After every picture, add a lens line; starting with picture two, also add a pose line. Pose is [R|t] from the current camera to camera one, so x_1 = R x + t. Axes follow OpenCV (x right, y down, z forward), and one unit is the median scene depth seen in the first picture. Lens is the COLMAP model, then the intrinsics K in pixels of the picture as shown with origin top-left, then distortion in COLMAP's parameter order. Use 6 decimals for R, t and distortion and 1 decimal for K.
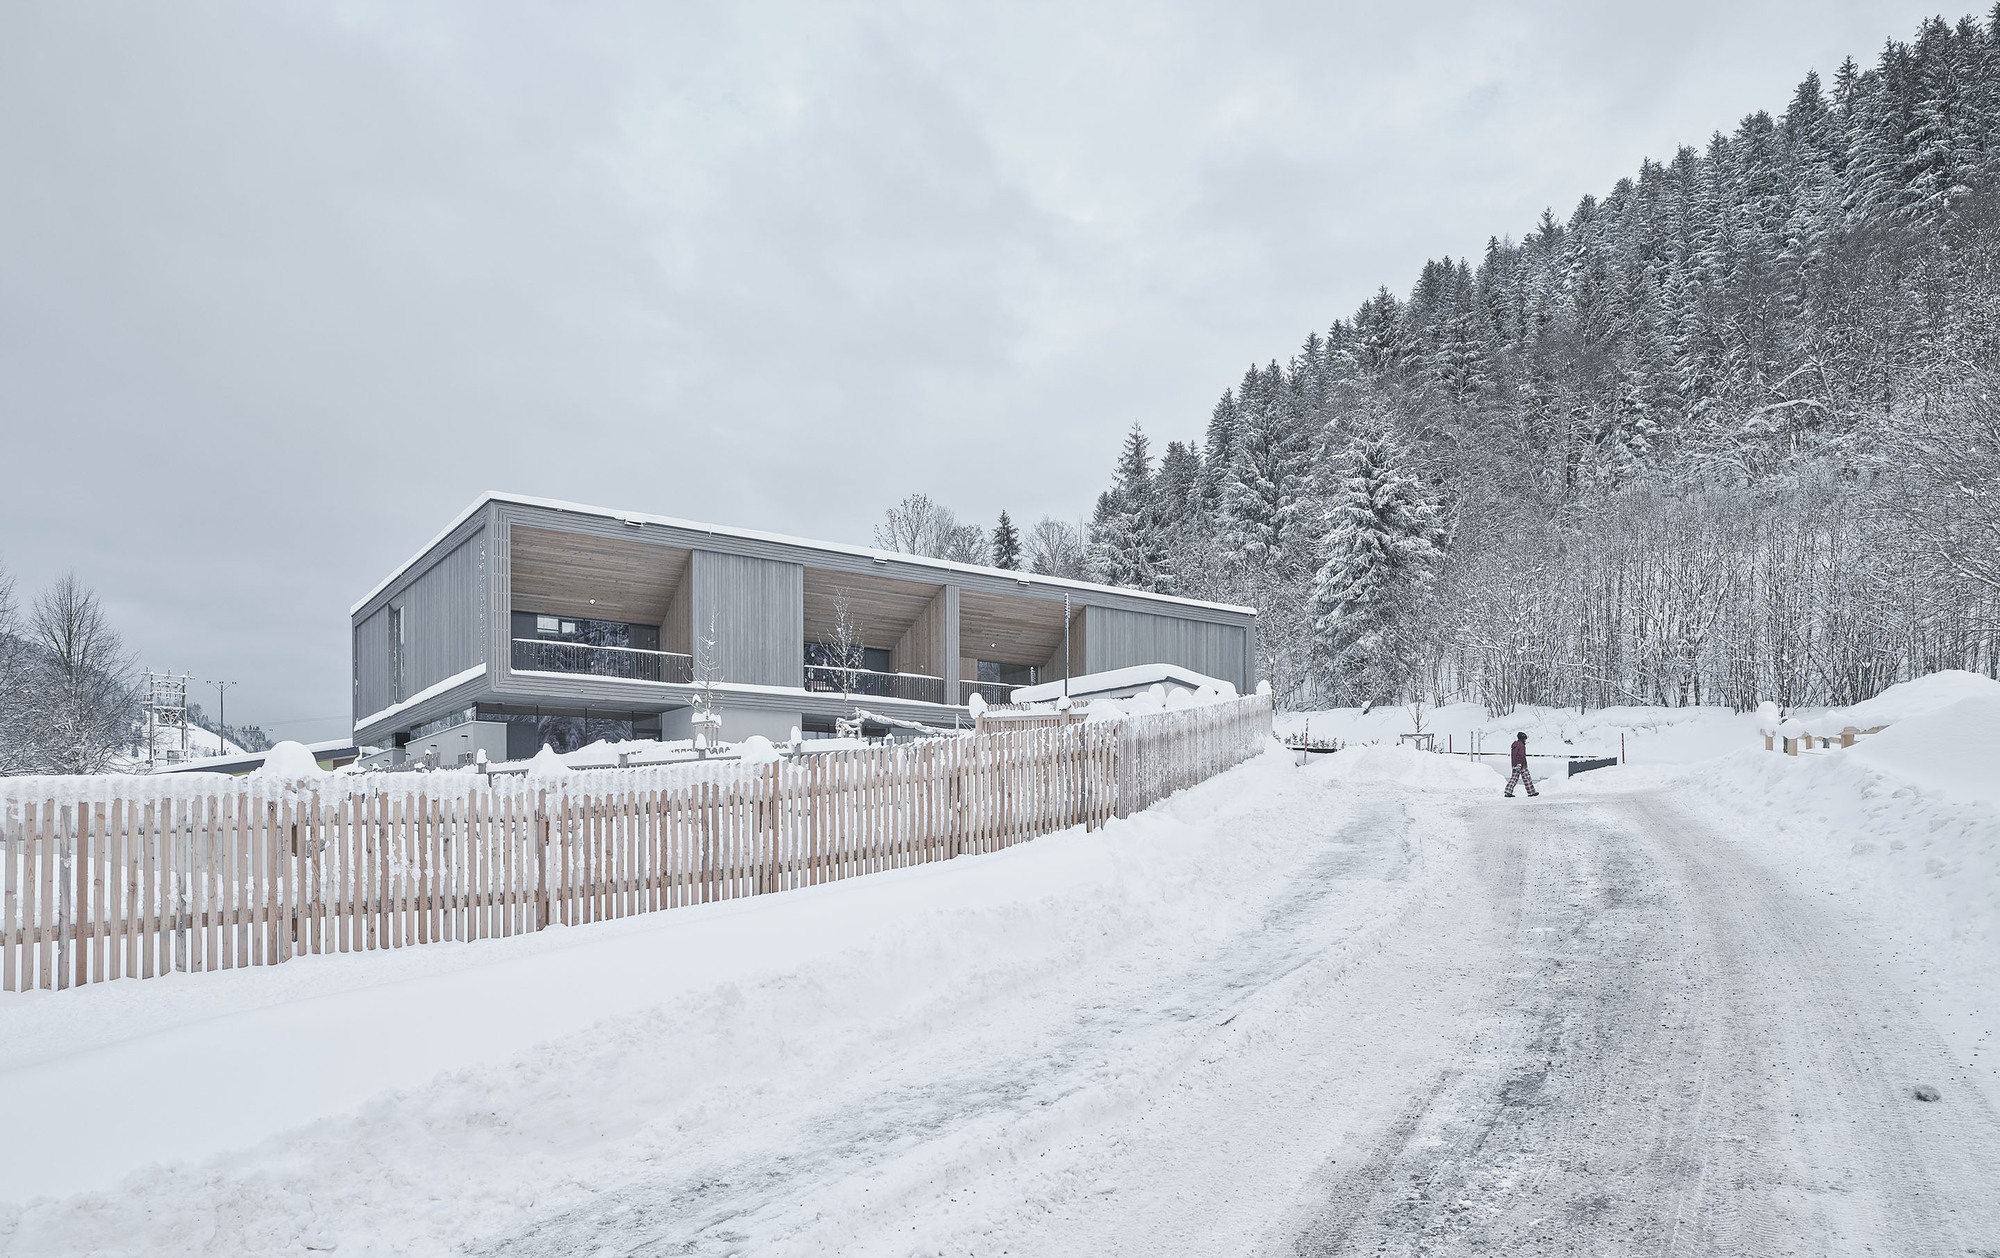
lens RADIAL K [[1524.4, 0, 998.9], [0, 1524.4, 634.4], [0, 0, 1]] dist [0.000898, 0.002045]
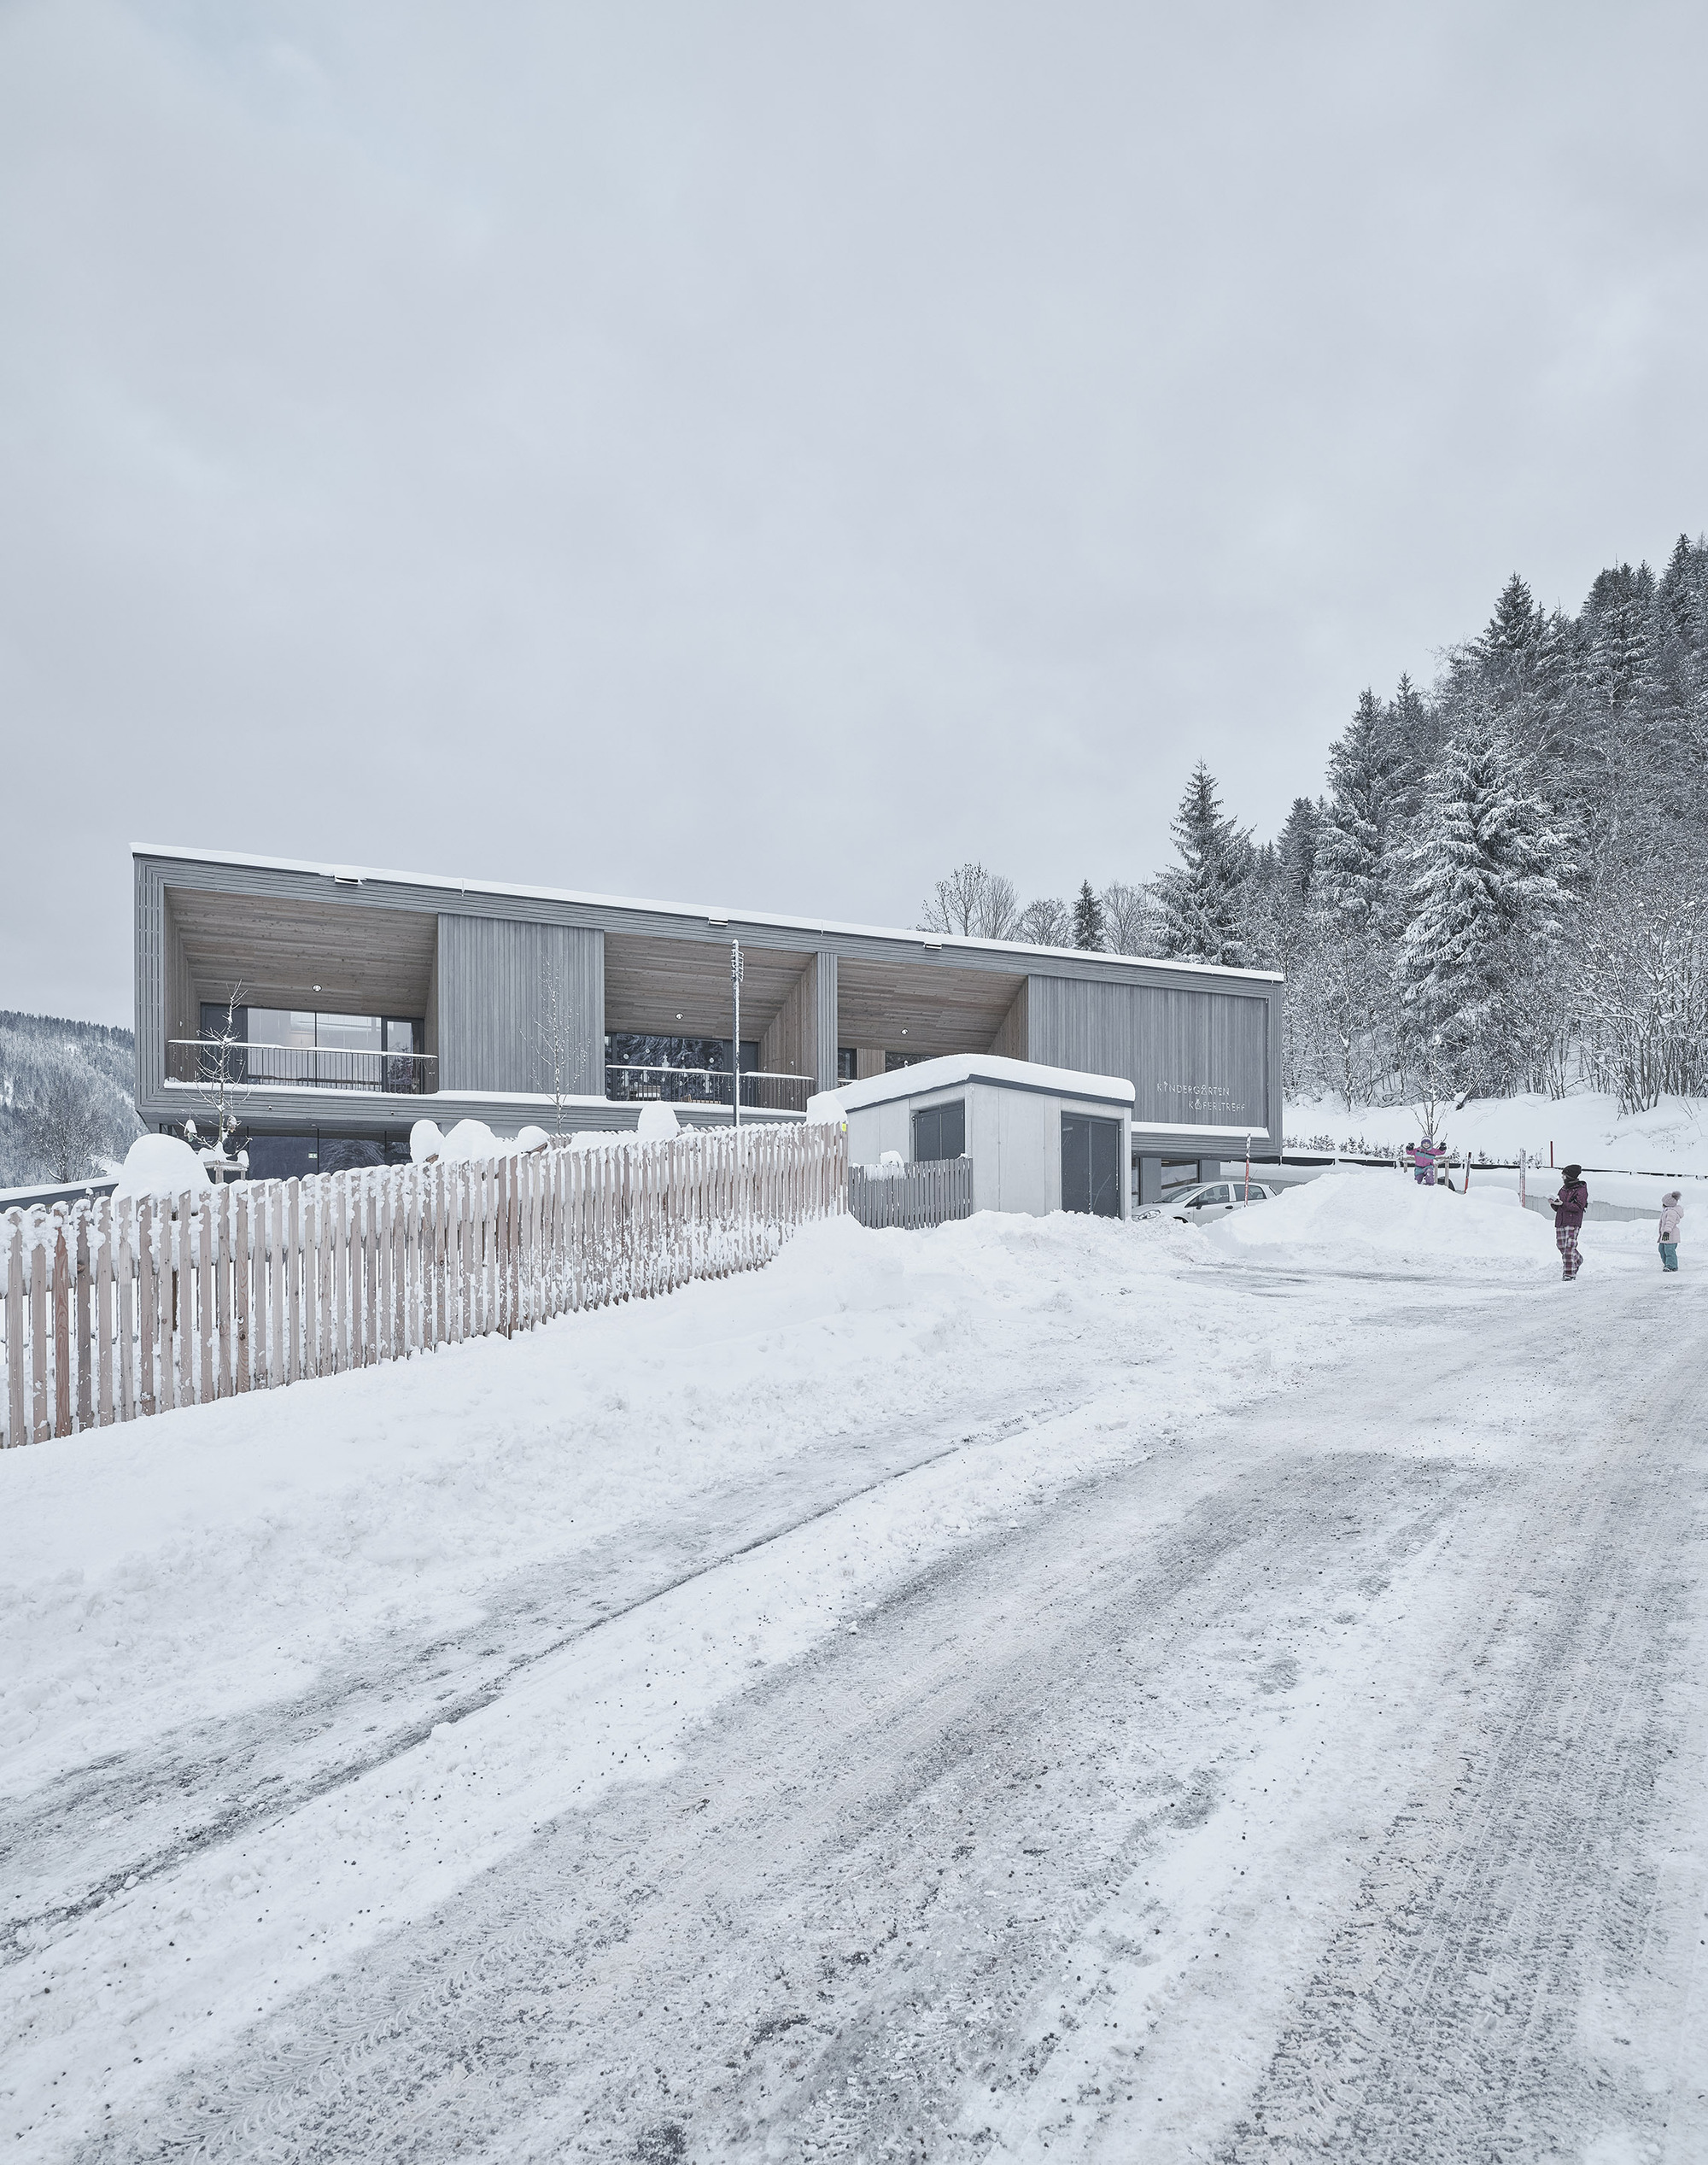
lens RADIAL K [[1574.9, 0, 849.6], [0, 1574.9, 1086.9], [0, 0, 1]] dist [-0.007728, -0.004235]
pose [[0.982808, -0.020739, -0.183464, 0.076412], [0.027865, 0.998951, 0.036347, 0.003554], [0.182517, -0.040834, 0.982354, 0.157041]]
